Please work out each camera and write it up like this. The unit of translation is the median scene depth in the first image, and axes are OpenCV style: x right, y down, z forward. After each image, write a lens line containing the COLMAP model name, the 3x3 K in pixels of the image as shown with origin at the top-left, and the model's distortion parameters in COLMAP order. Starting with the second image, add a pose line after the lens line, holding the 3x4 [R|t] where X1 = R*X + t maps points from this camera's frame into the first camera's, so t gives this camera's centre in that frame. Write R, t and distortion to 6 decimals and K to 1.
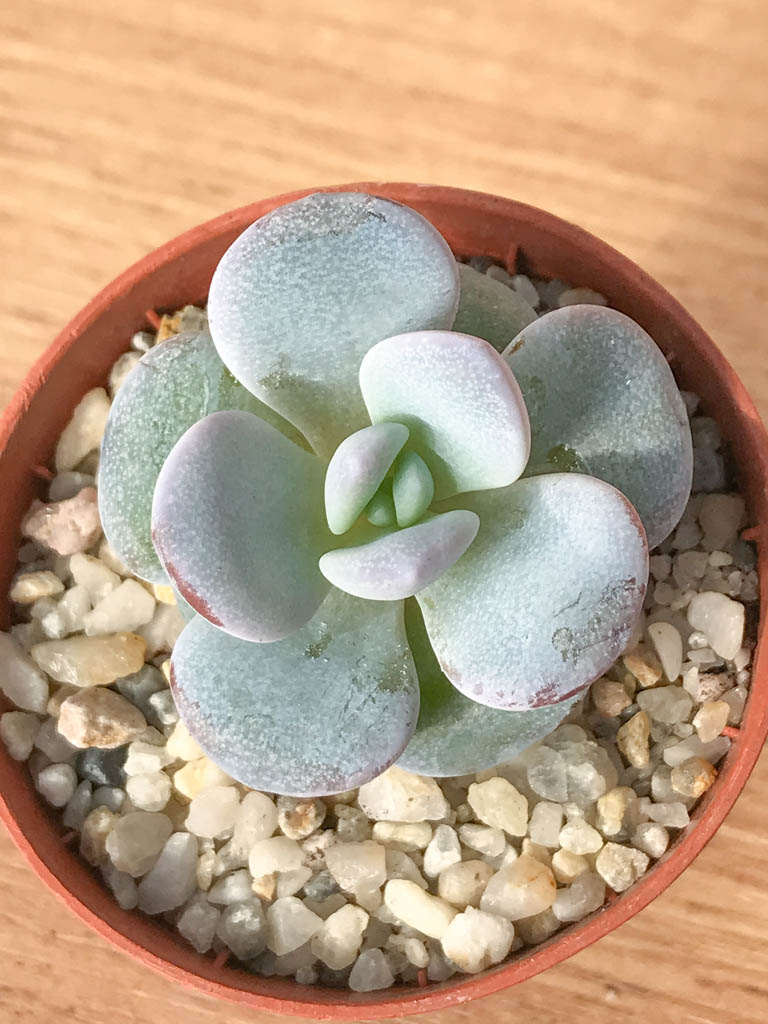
lens RADIAL K [[1966.4, 0, 384.0], [0, 1966.4, 512.0], [0, 0, 1]] dist [-0.015860, 0.002290]
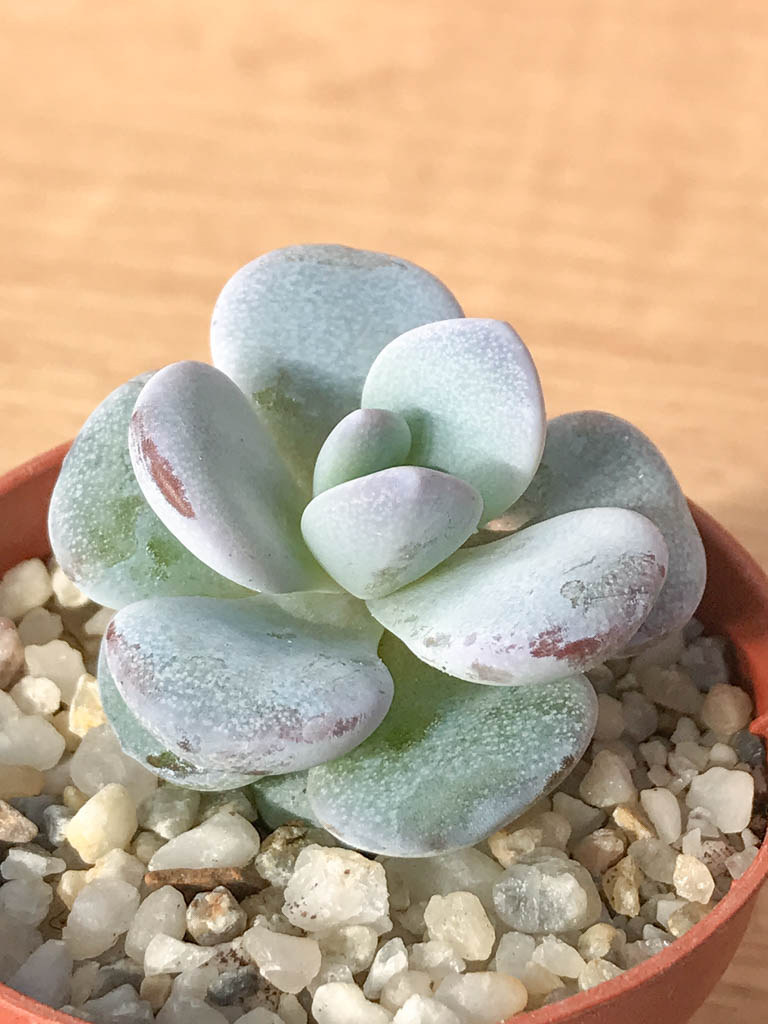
lens RADIAL K [[2205.5, 0, 384.0], [0, 2205.5, 512.0], [0, 0, 1]] dist [-0.002362, -0.271459]
pose [[0.989140, 0.144171, 0.028571, -0.025108], [-0.104235, 0.825170, -0.555184, 0.573451], [-0.103617, 0.546177, 0.831236, 0.162738]]
